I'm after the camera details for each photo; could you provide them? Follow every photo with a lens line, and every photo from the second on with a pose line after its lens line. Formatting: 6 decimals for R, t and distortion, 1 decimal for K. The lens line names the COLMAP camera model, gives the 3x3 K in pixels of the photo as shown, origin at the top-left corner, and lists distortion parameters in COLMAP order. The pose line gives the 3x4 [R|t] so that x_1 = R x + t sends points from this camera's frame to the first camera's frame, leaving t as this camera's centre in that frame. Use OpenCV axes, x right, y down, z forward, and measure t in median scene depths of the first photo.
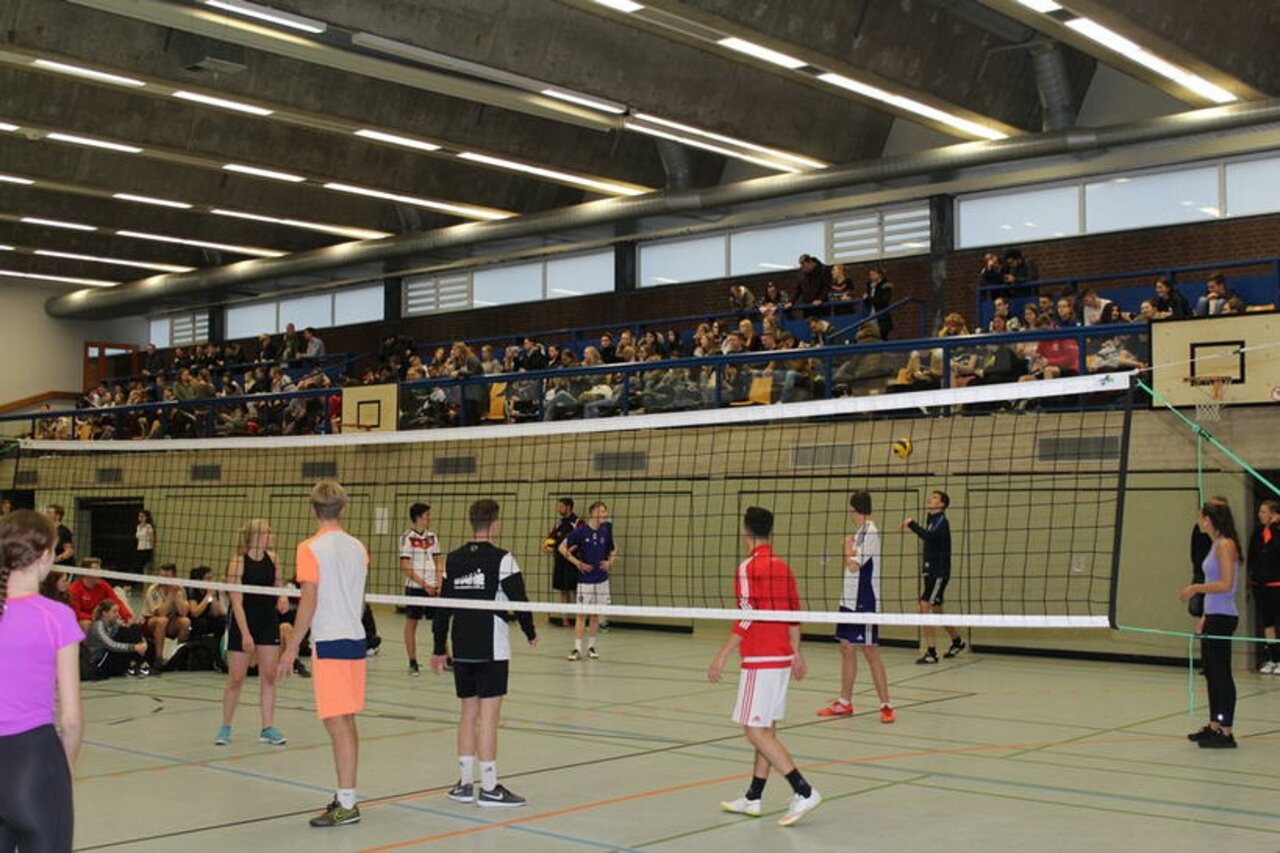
lens RADIAL K [[1575.3, 0, 640.0], [0, 1575.3, 426.5], [0, 0, 1]] dist [-0.114718, 0.231326]
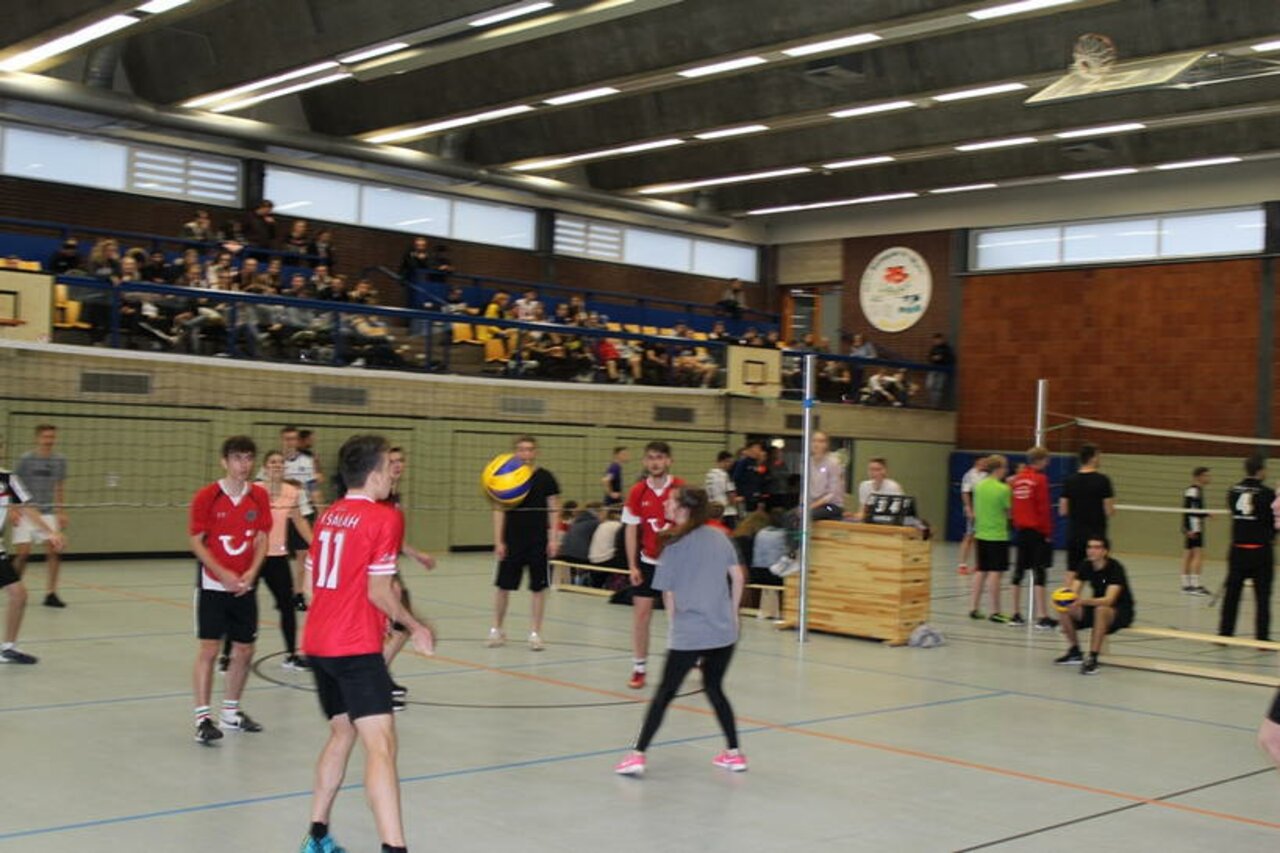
lens RADIAL K [[1595.8, 0, 640.0], [0, 1595.8, 426.5], [0, 0, 1]] dist [-0.119617, 0.326745]
pose [[0.080303, 0.018769, 0.996594, -0.925659], [-0.083150, 0.996464, -0.012066, 0.033836], [-0.993296, -0.081897, 0.081580, 0.625633]]
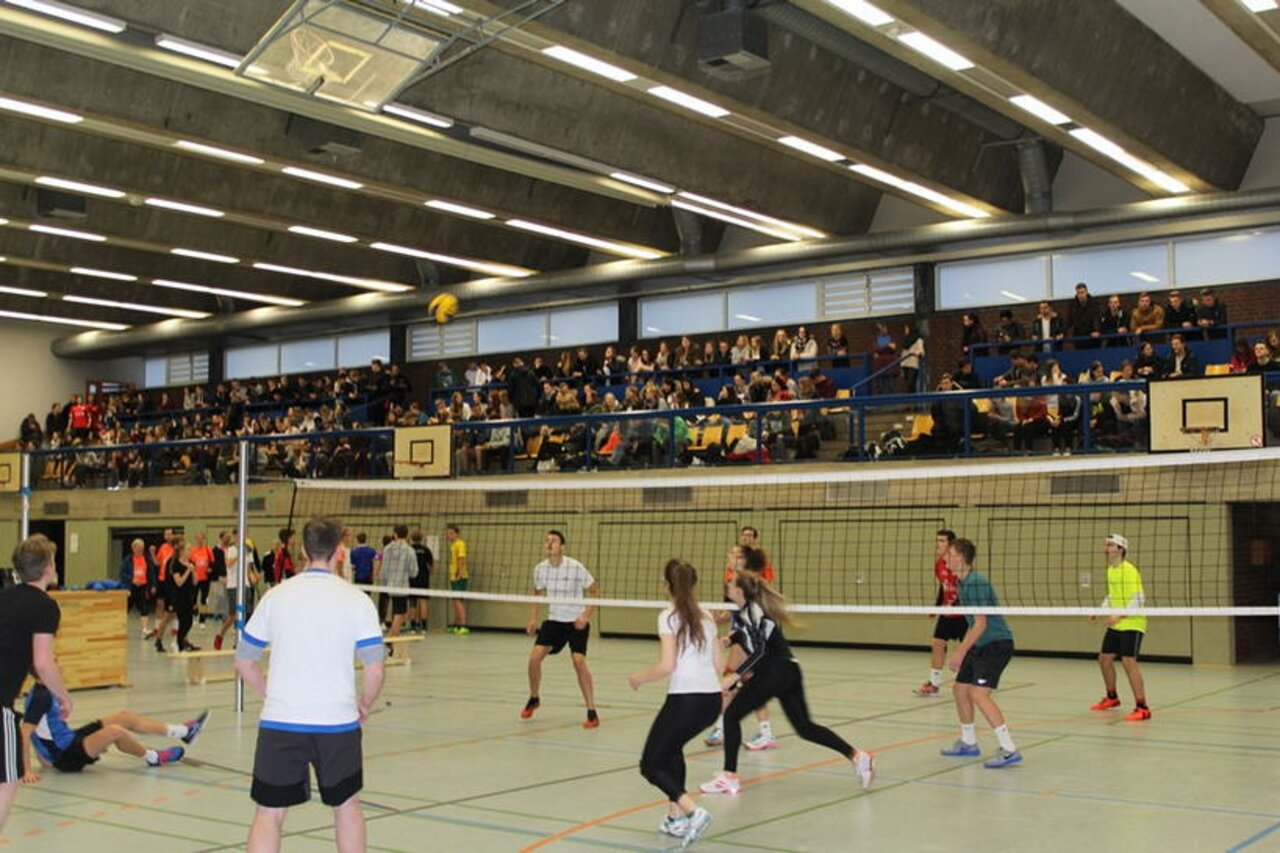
lens RADIAL K [[1549.5, 0, 640.0], [0, 1549.5, 426.5], [0, 0, 1]] dist [-0.133233, 0.326911]
pose [[0.996622, 0.004003, 0.082028, -0.110486], [-0.002272, 0.999773, -0.021176, -0.003194], [-0.082094, 0.020918, 0.996405, -0.109582]]
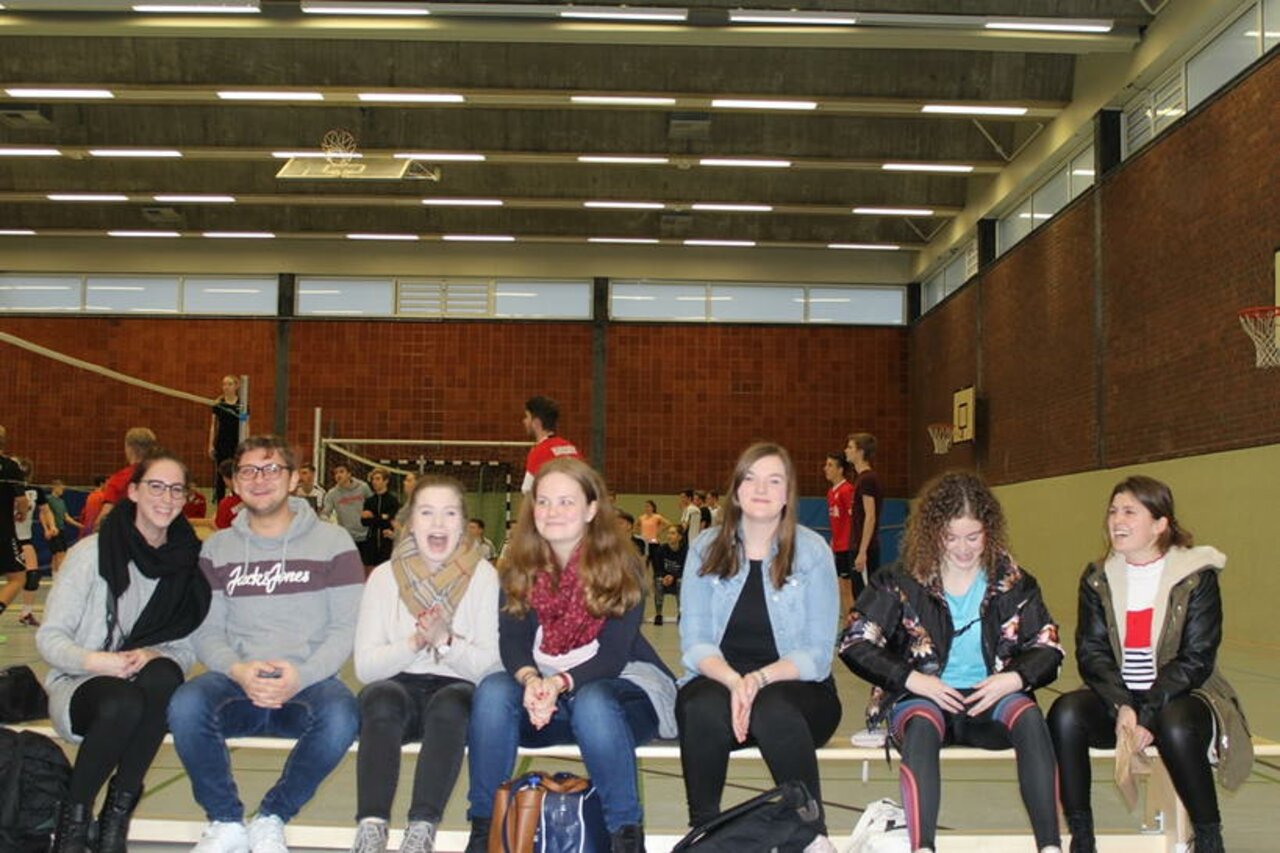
lens RADIAL K [[1575.3, 0, 640.0], [0, 1575.3, 426.5], [0, 0, 1]] dist [-0.114718, 0.231326]
pose [[-0.675332, 0.048918, 0.735890, -0.950820], [-0.045447, 0.993141, -0.107726, 0.088014], [-0.736112, -0.106195, -0.668477, 0.976709]]
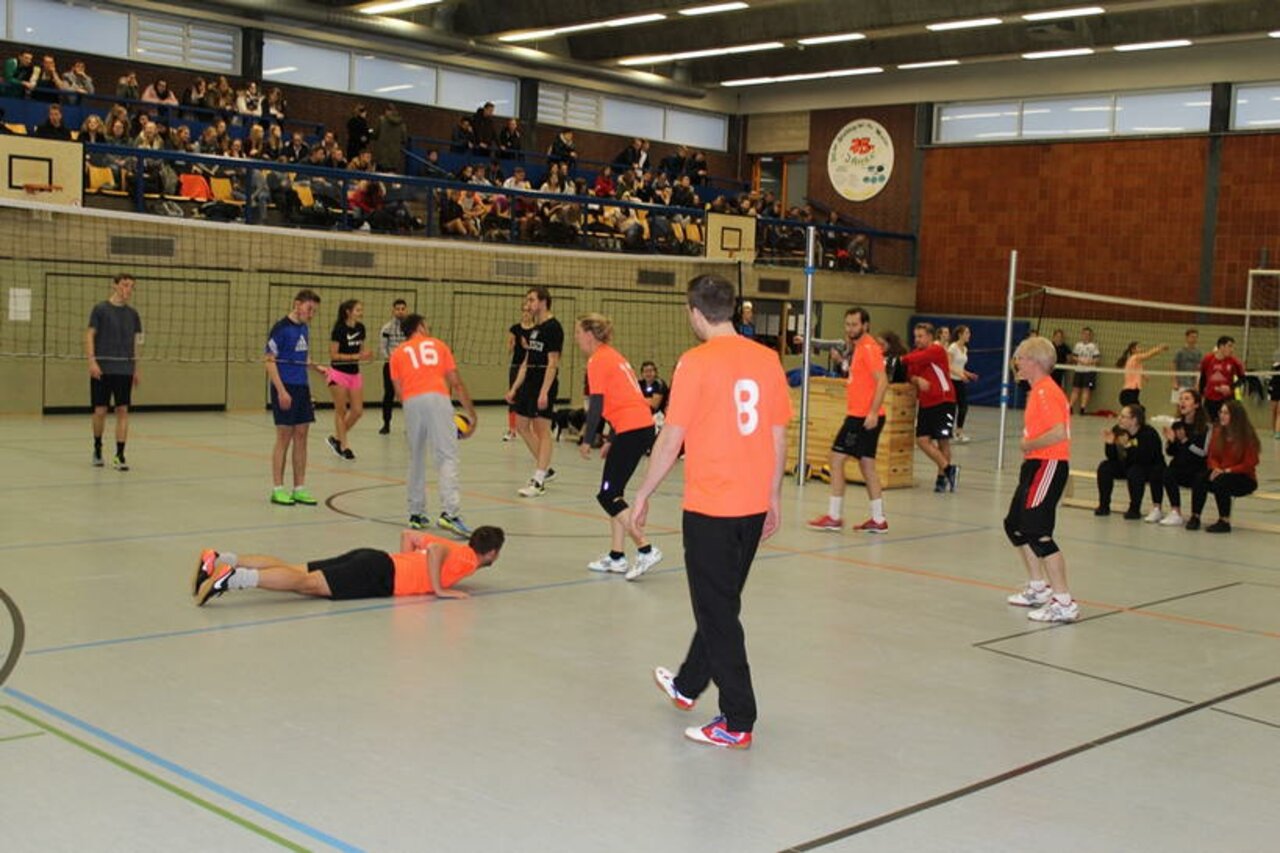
lens RADIAL K [[1575.3, 0, 640.0], [0, 1575.3, 426.5], [0, 0, 1]] dist [-0.114718, 0.231326]
pose [[0.043645, -0.068440, 0.996700, -0.986424], [-0.090560, 0.993273, 0.072170, 0.036360], [-0.994934, -0.093411, 0.037153, 0.654516]]
